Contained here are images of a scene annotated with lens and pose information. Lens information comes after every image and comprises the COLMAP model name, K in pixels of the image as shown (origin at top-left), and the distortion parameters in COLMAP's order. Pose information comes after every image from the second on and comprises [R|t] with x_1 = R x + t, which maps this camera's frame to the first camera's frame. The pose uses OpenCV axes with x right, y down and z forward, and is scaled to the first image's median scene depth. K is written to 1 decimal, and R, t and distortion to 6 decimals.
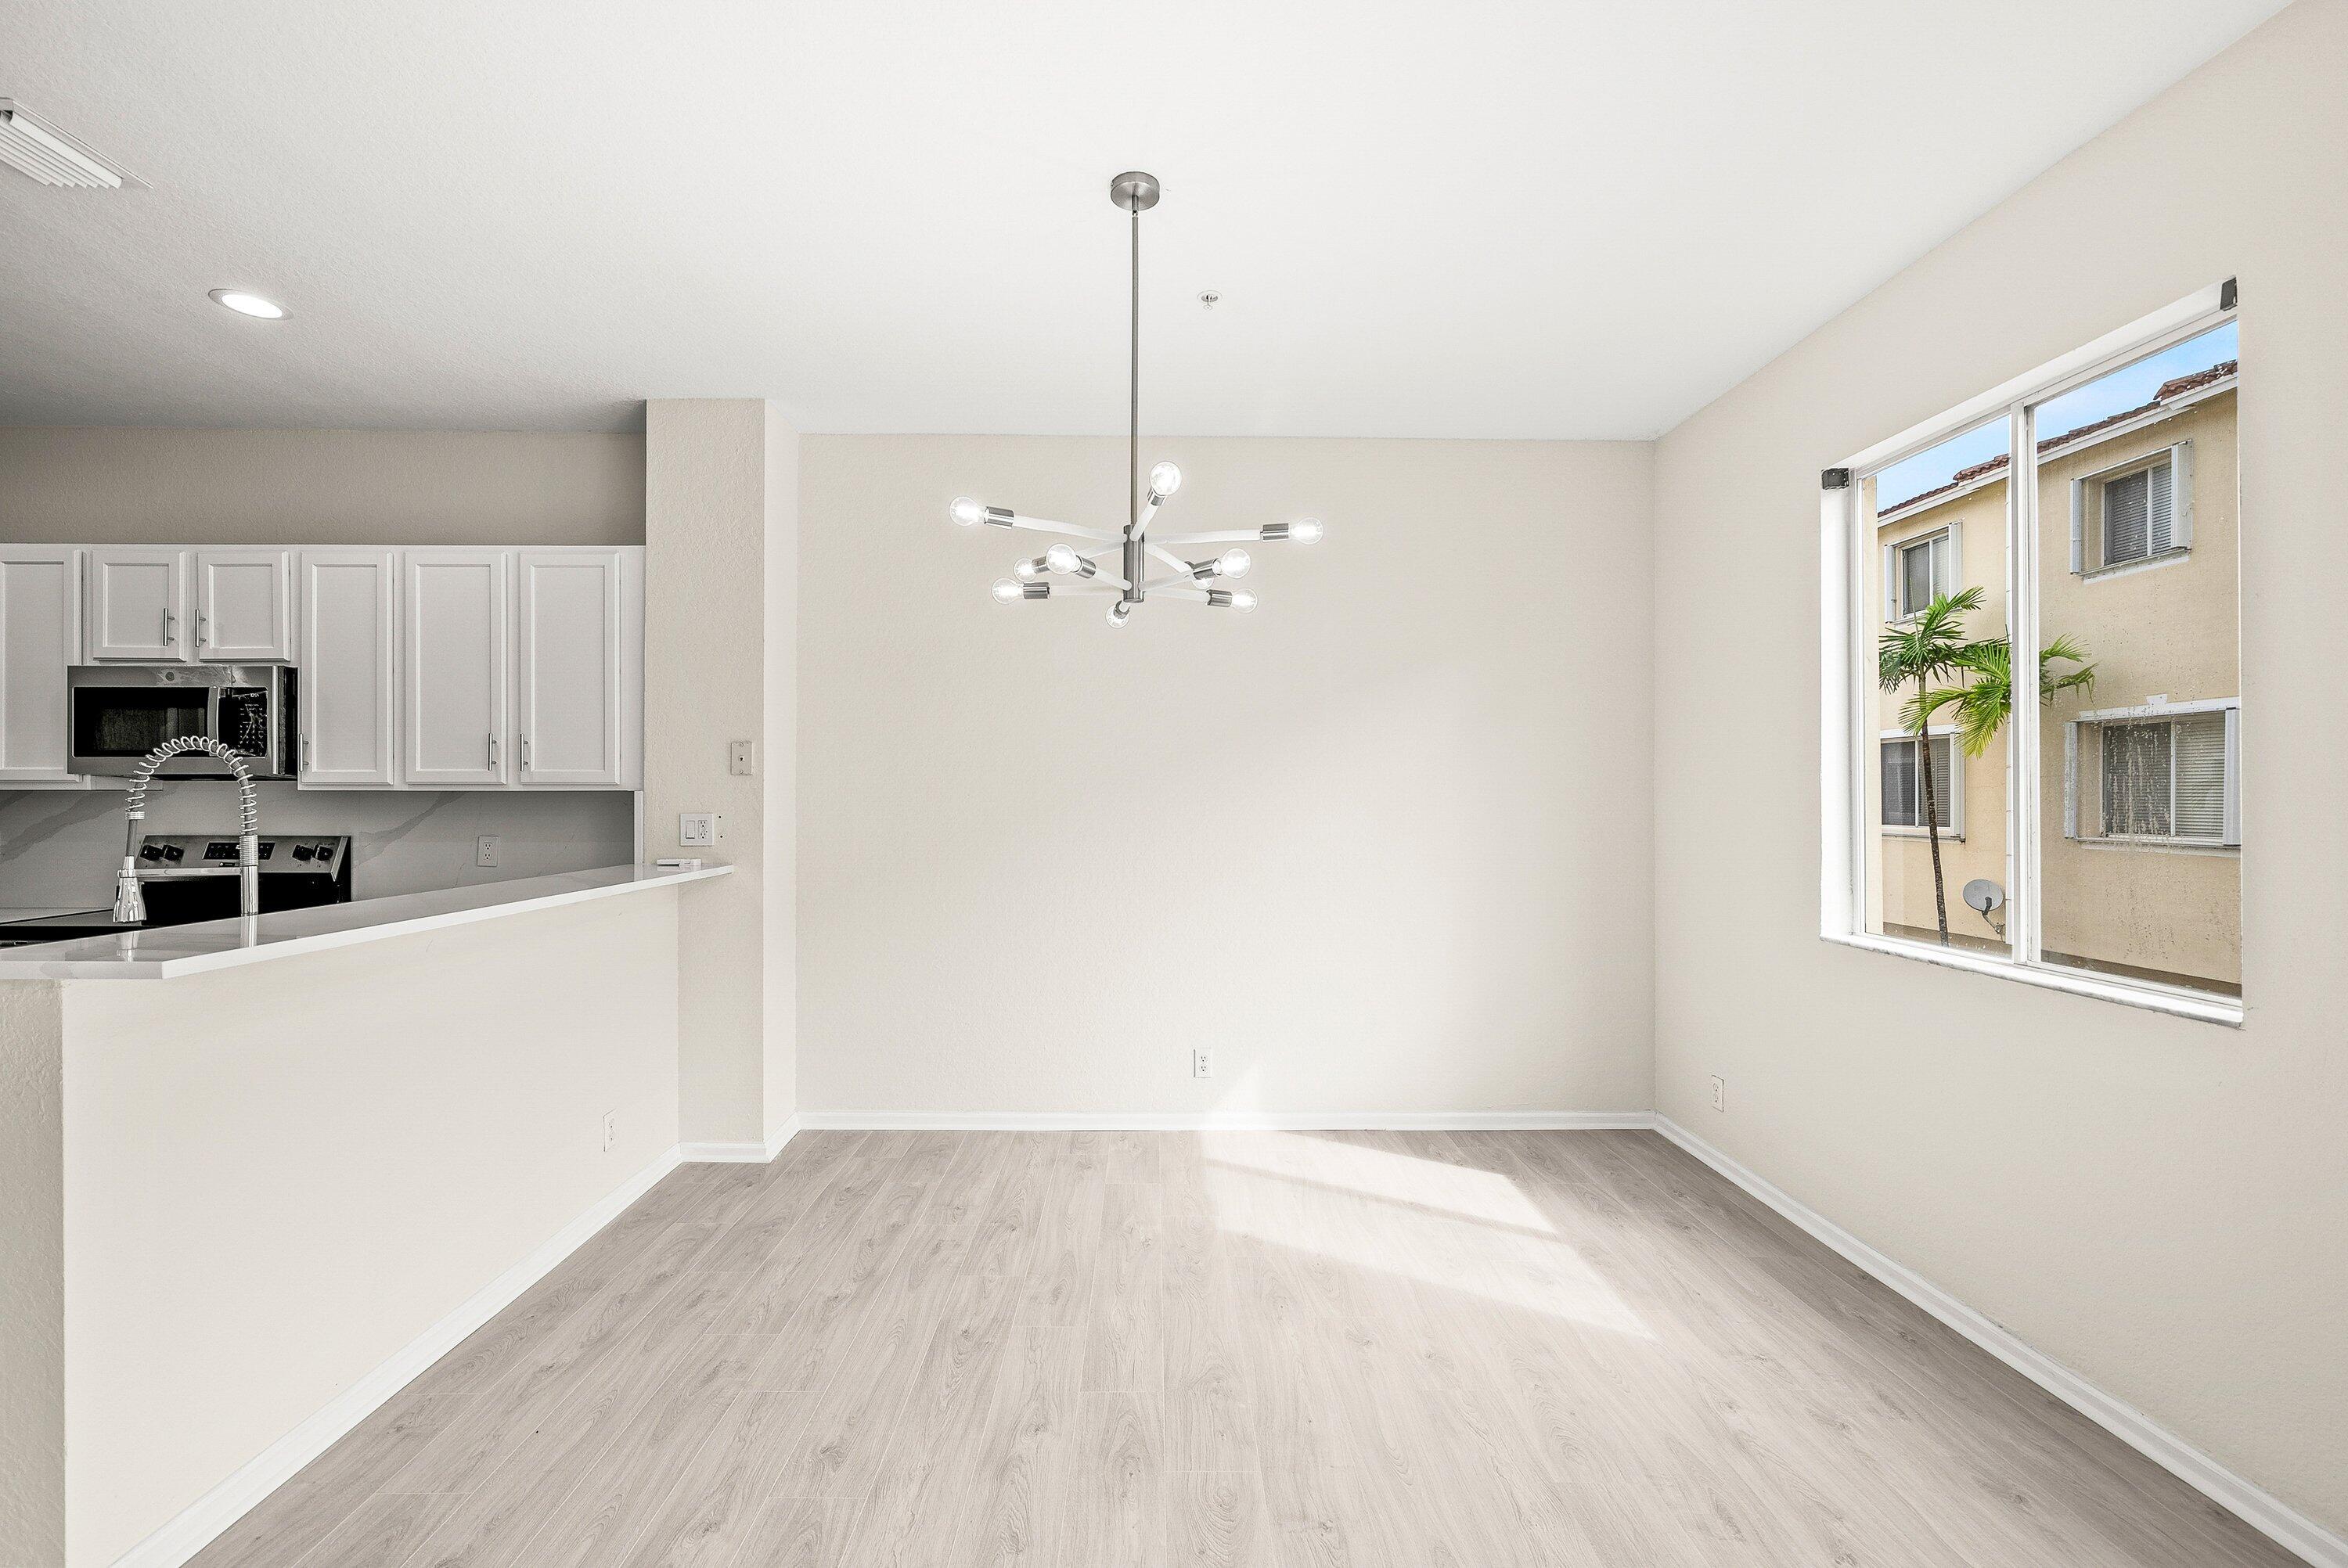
lens RADIAL K [[1001.3, 0, 1158.2], [0, 1001.3, 791.1], [0, 0, 1]] dist [0.001463, -0.000365]
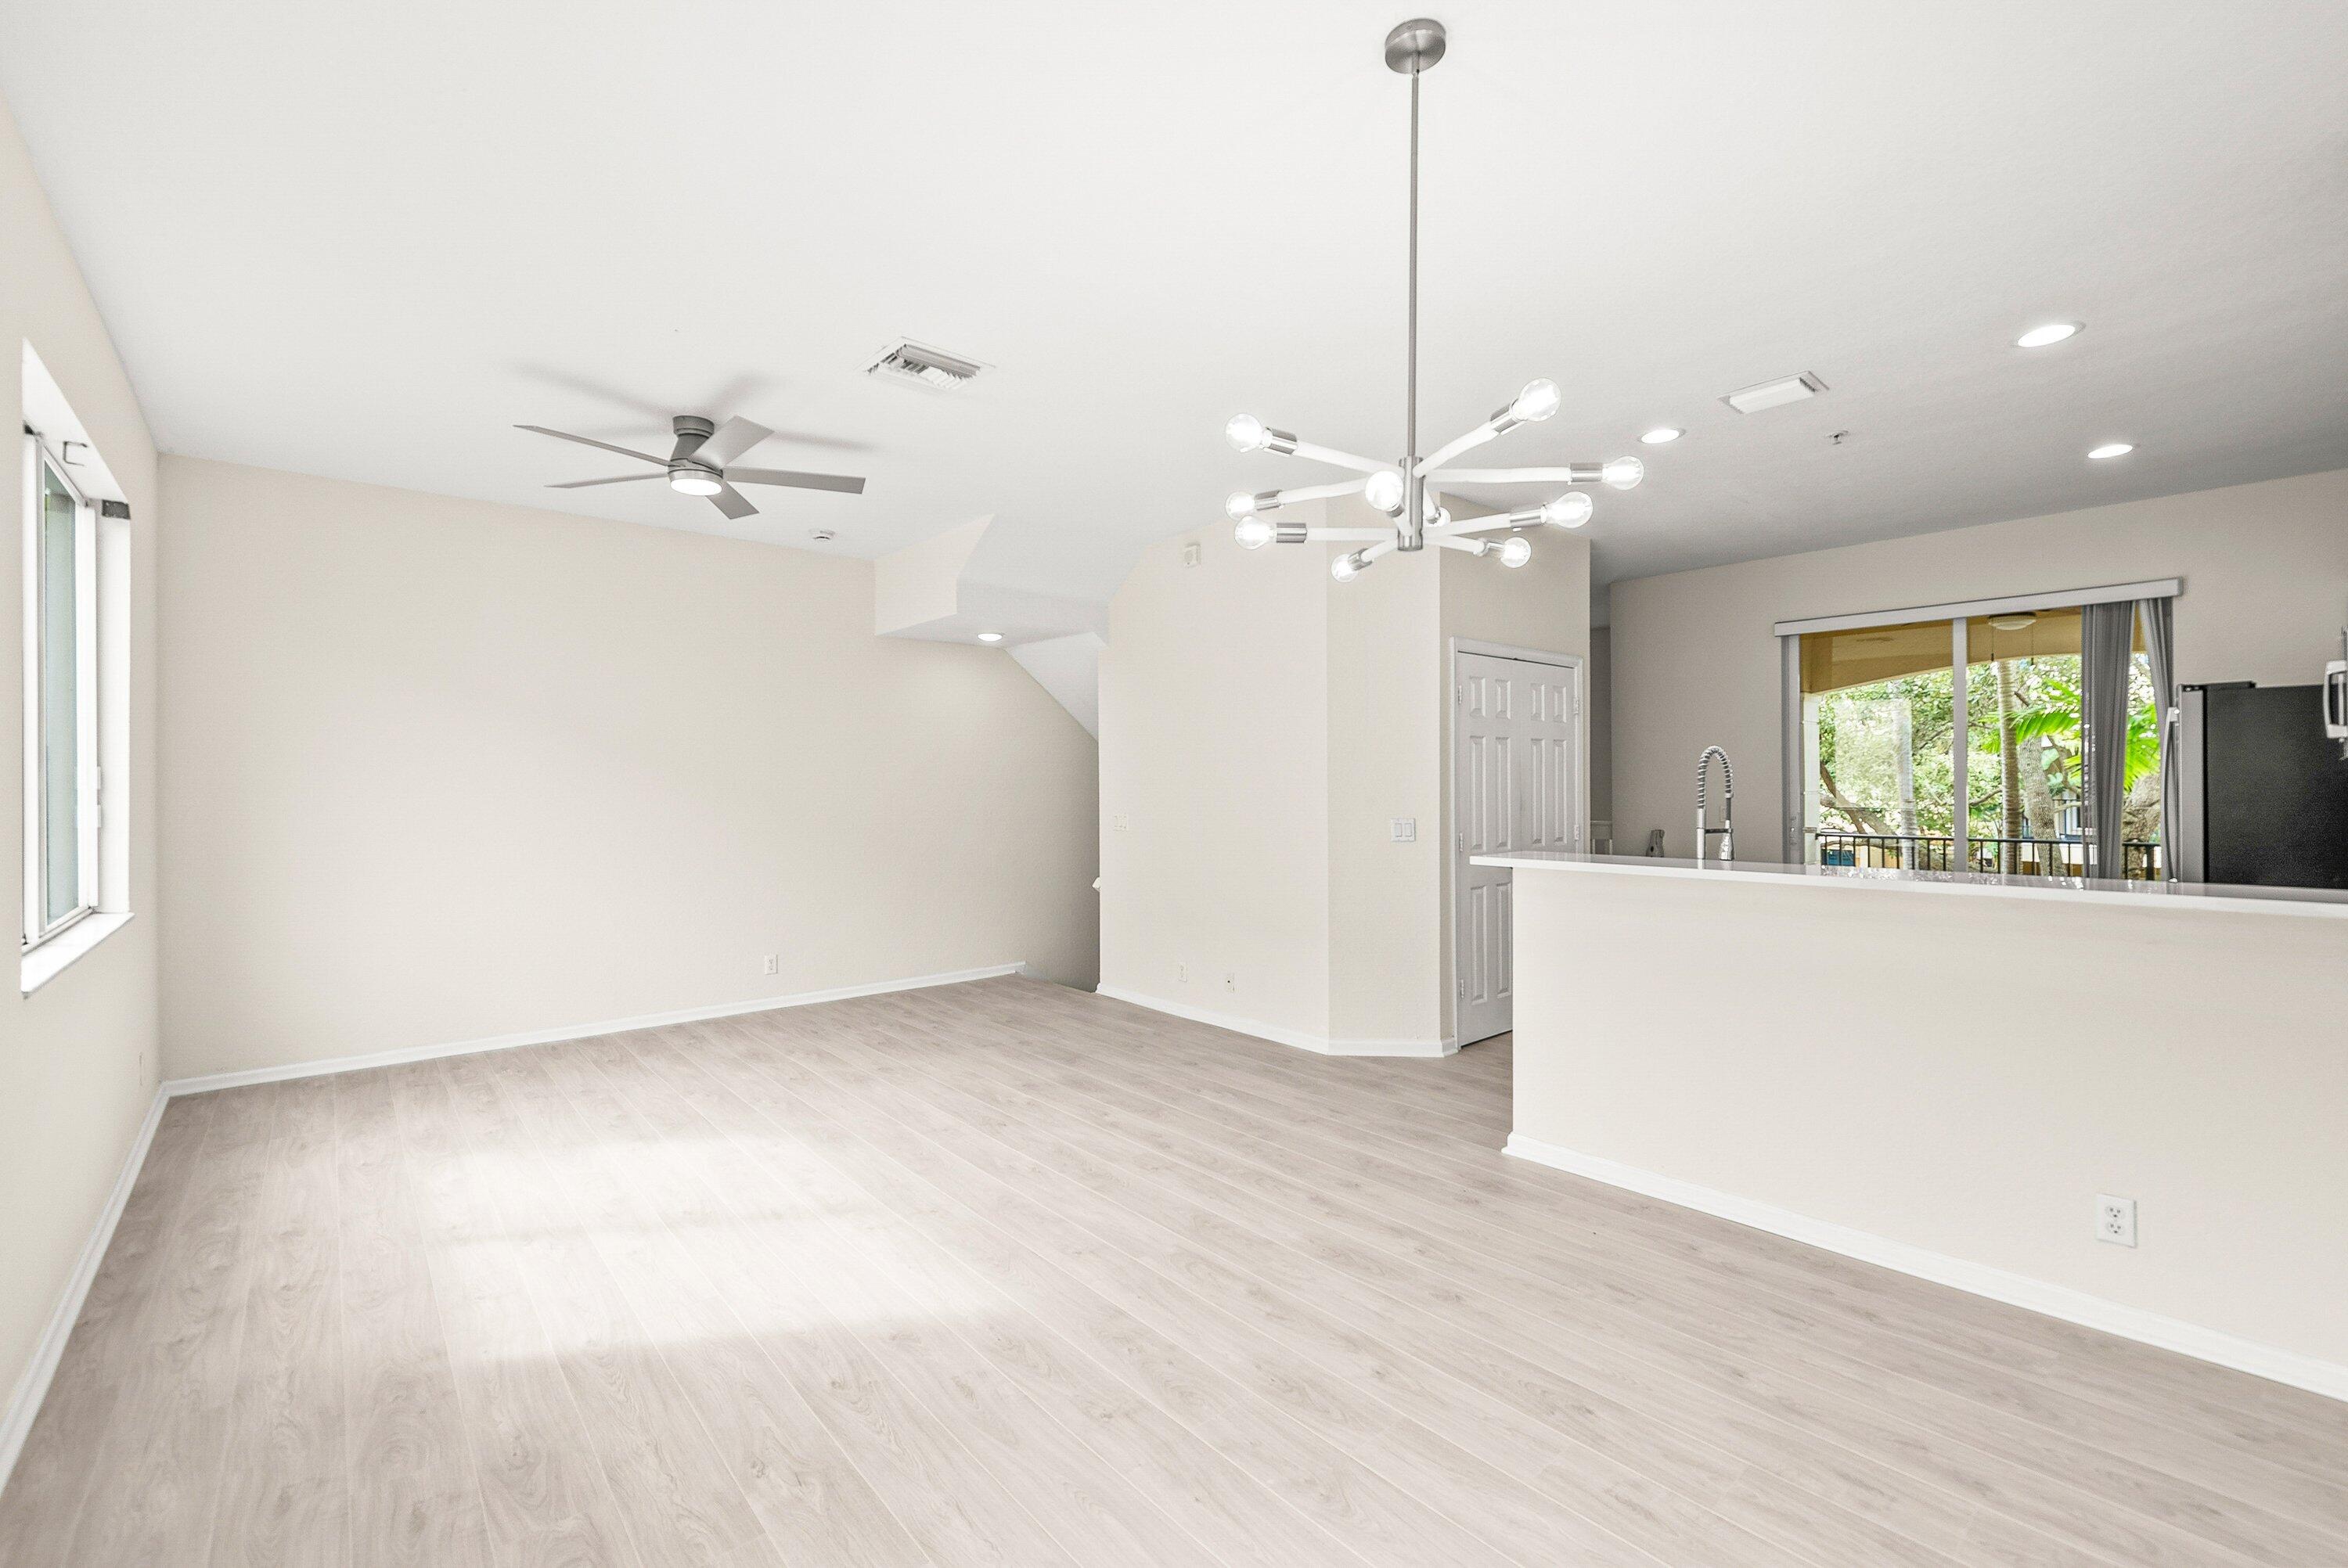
lens RADIAL K [[1001.3, 0, 1187.3], [0, 1001.3, 790.8], [0, 0, 1]] dist [0.001463, -0.000365]
pose [[-0.754683, 0.003026, -0.656083, 0.438723], [0.005074, 0.999986, -0.001224, 0.005648], [0.656070, -0.004253, -0.754688, 0.994755]]
